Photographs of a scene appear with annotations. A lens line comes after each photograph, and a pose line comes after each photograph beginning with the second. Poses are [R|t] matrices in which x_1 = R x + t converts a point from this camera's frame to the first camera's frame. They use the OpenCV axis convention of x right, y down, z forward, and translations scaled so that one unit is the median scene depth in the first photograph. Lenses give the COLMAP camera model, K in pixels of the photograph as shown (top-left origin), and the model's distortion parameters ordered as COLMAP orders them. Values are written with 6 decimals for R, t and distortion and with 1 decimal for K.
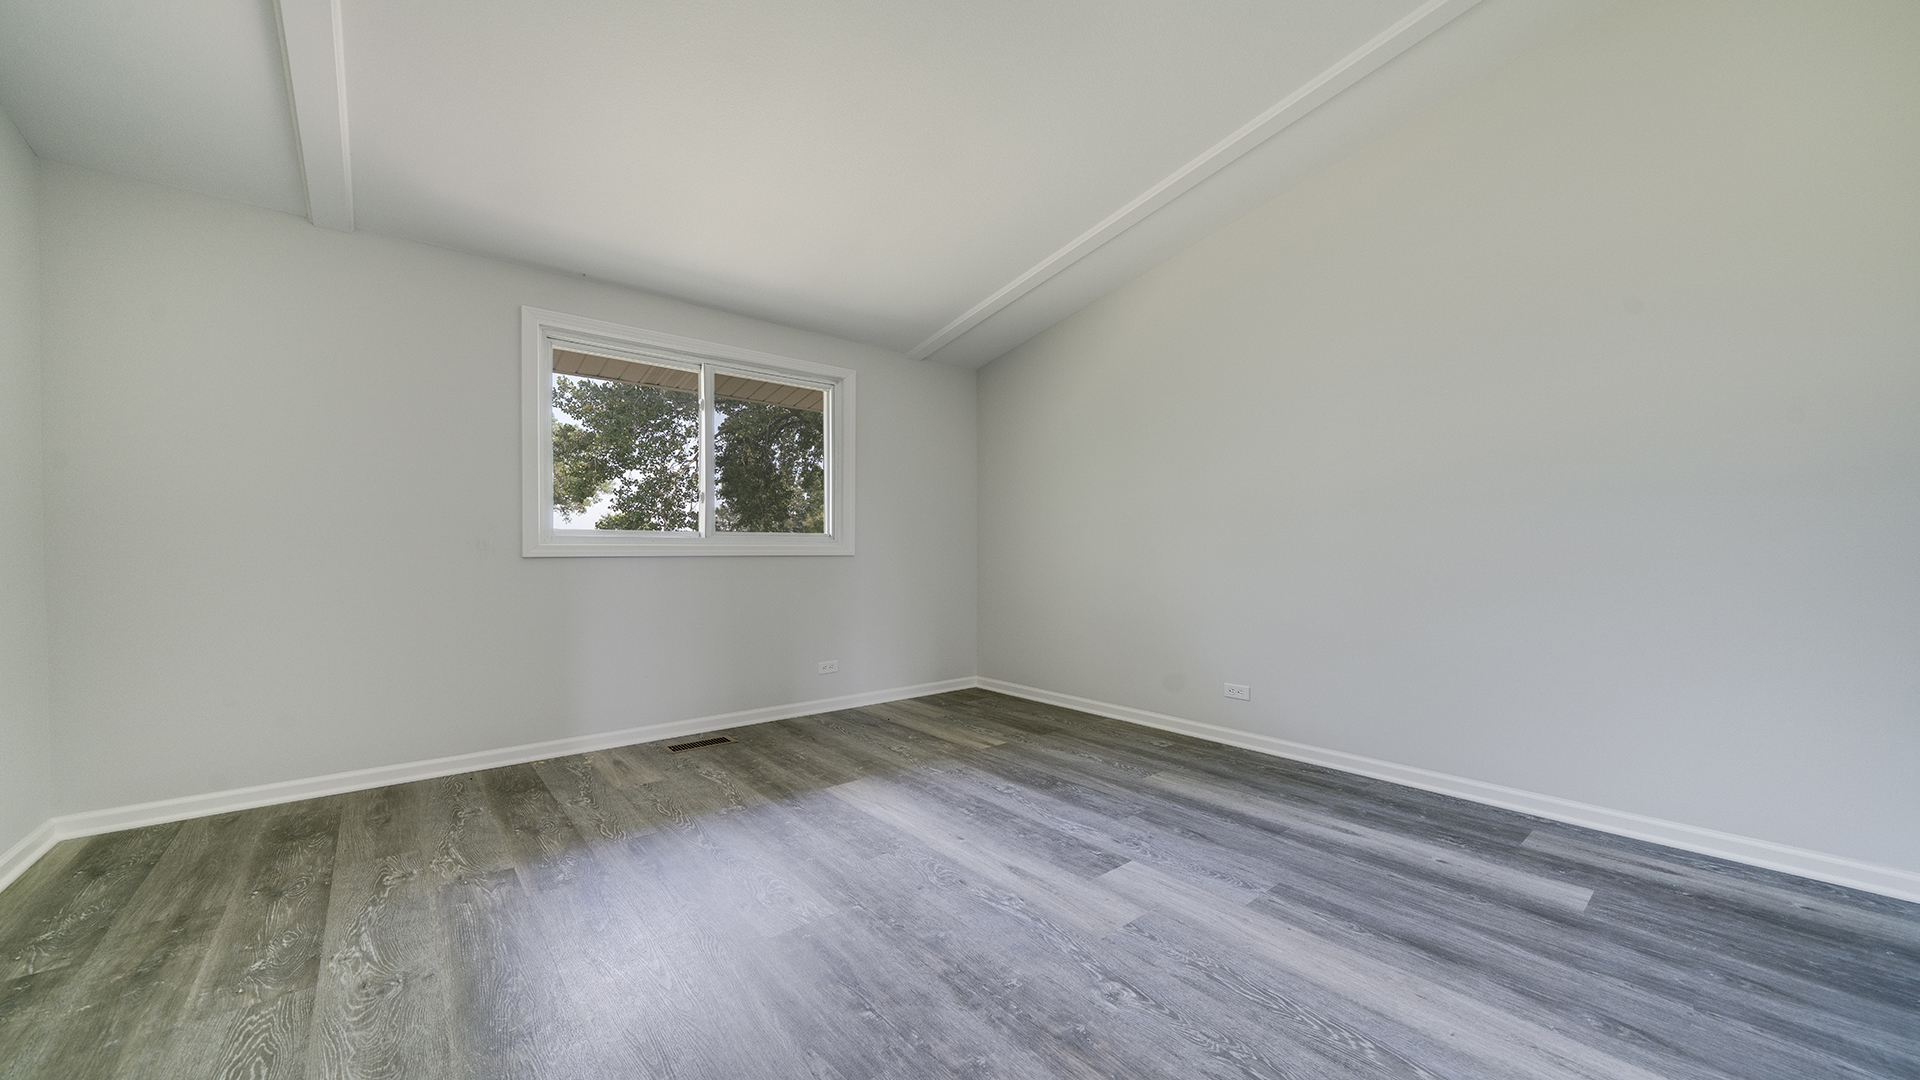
lens RADIAL K [[657.1, 0, 970.3], [0, 657.1, 541.6], [0, 0, 1]] dist [-0.001613, -0.000092]
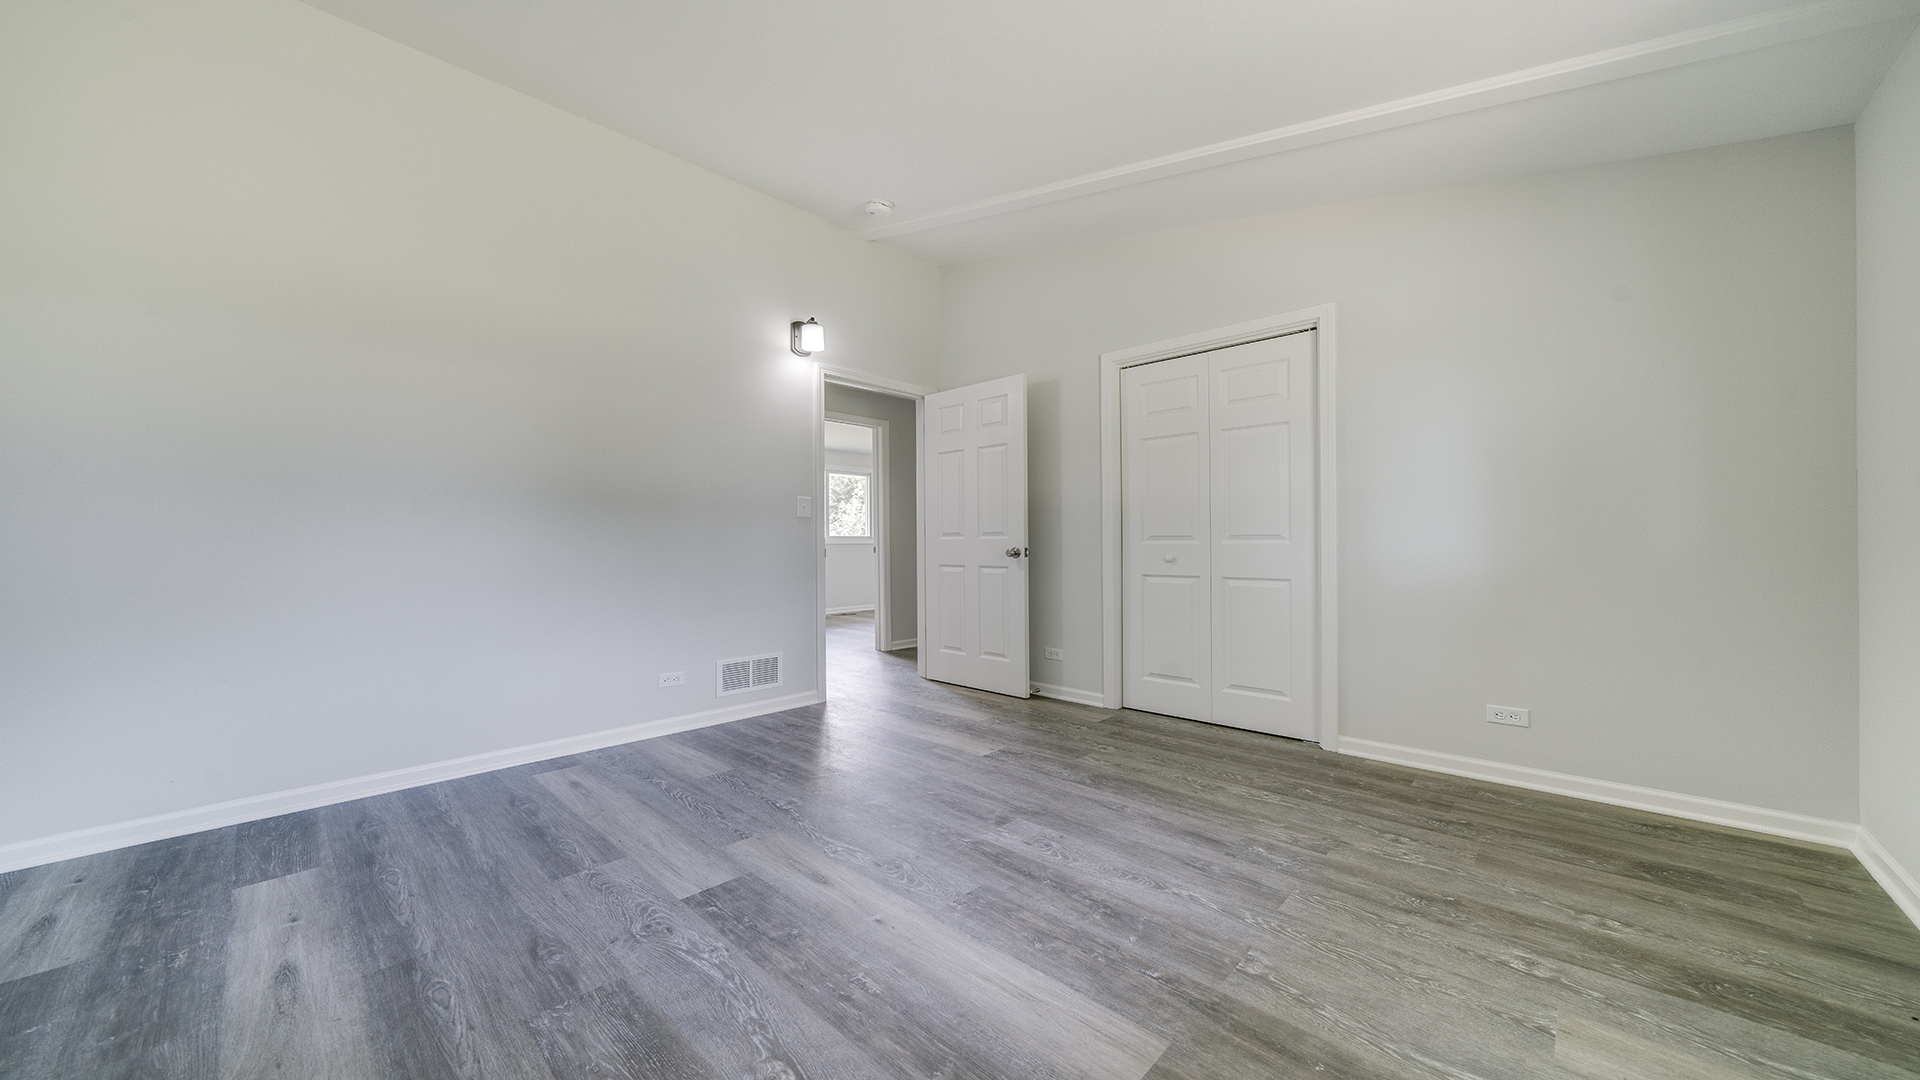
lens RADIAL K [[657.1, 0, 970.3], [0, 657.1, 541.6], [0, 0, 1]] dist [-0.001613, -0.000092]
pose [[-0.993015, 0.003821, -0.117926, -0.033903], [0.005815, 0.999846, -0.016566, 0.027263], [0.117845, -0.017136, -0.992884, 1.894978]]
